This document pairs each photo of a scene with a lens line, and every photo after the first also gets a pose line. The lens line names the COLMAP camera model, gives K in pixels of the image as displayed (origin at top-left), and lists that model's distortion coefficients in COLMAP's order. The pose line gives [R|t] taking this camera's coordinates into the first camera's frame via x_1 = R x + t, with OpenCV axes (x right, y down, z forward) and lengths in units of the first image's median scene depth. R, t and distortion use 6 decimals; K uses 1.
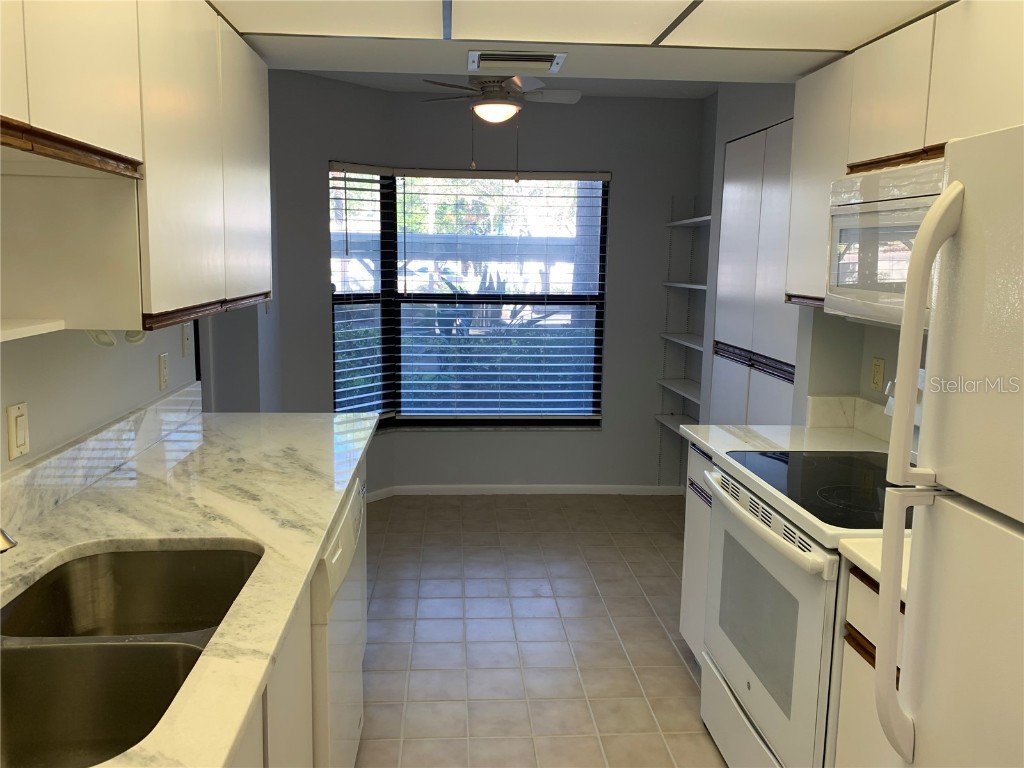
lens RADIAL K [[786.0, 0, 501.2], [0, 786.0, 367.0], [0, 0, 1]] dist [0.039281, -0.051120]
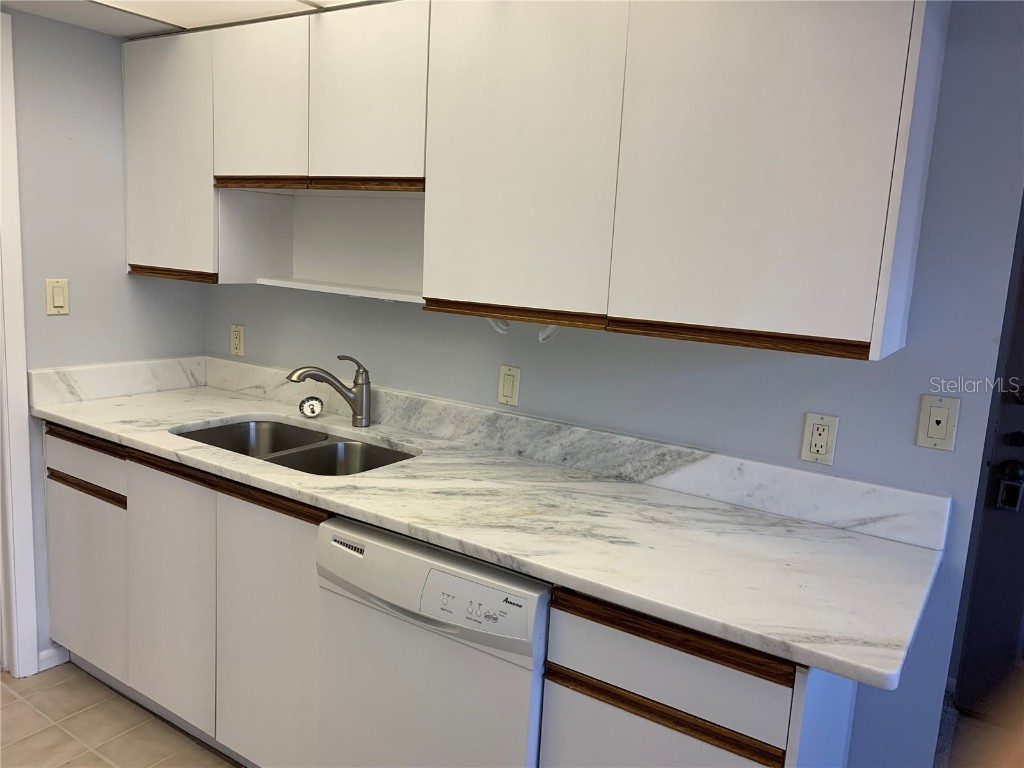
lens RADIAL K [[786.0, 0, 501.2], [0, 786.0, 367.0], [0, 0, 1]] dist [0.039281, -0.051120]
pose [[-0.610325, 0.071034, -0.788960, 0.444913], [-0.173127, 0.959933, 0.220355, -0.234953], [0.773001, 0.271078, -0.573573, 1.689358]]
